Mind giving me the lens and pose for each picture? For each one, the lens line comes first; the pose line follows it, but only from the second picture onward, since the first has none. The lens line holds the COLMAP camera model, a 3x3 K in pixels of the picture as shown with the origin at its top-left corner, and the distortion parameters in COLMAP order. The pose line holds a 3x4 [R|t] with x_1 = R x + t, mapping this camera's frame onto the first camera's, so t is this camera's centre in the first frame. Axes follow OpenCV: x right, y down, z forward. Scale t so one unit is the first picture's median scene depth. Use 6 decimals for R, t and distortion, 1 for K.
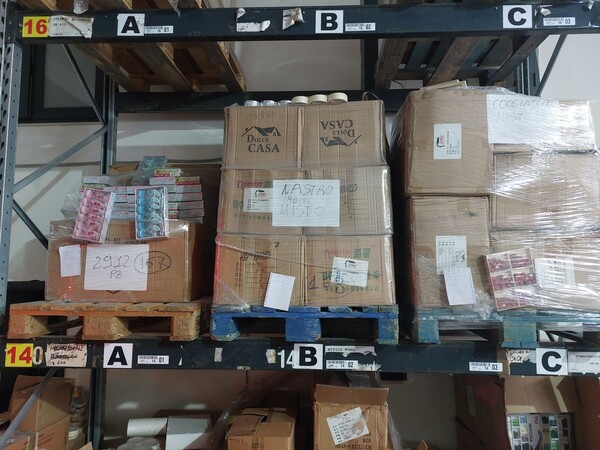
lens RADIAL K [[427.8, 0, 299.8], [0, 427.8, 227.2], [0, 0, 1]] dist [0.075730, -0.071008]
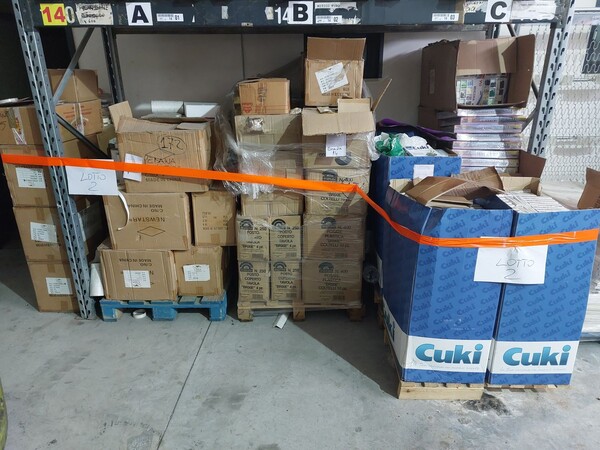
lens RADIAL K [[427.8, 0, 301.4], [0, 427.8, 223.4], [0, 0, 1]] dist [0.075730, -0.071008]
pose [[0.999030, -0.026024, 0.035510, -0.035480], [0.007355, 0.893911, 0.448183, 0.273974], [-0.043406, -0.447488, 0.893236, -0.325576]]
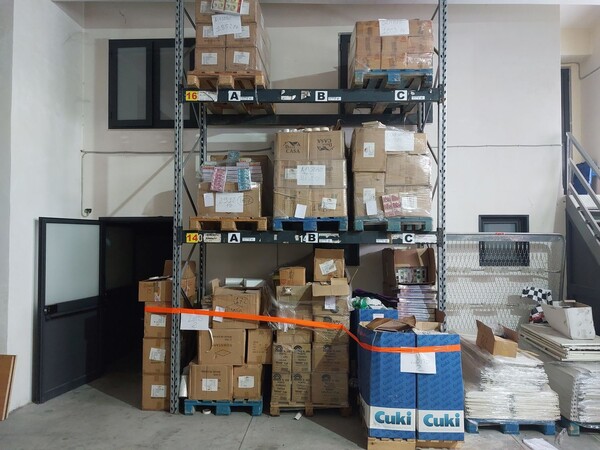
lens RADIAL K [[427.8, 0, 300.7], [0, 427.8, 222.2], [0, 0, 1]] dist [0.075730, -0.071008]
pose [[0.999741, 0.000289, 0.022761, -0.097429], [-0.001773, 0.997870, 0.065215, 0.050598], [-0.022693, -0.065238, 0.997612, -1.383247]]
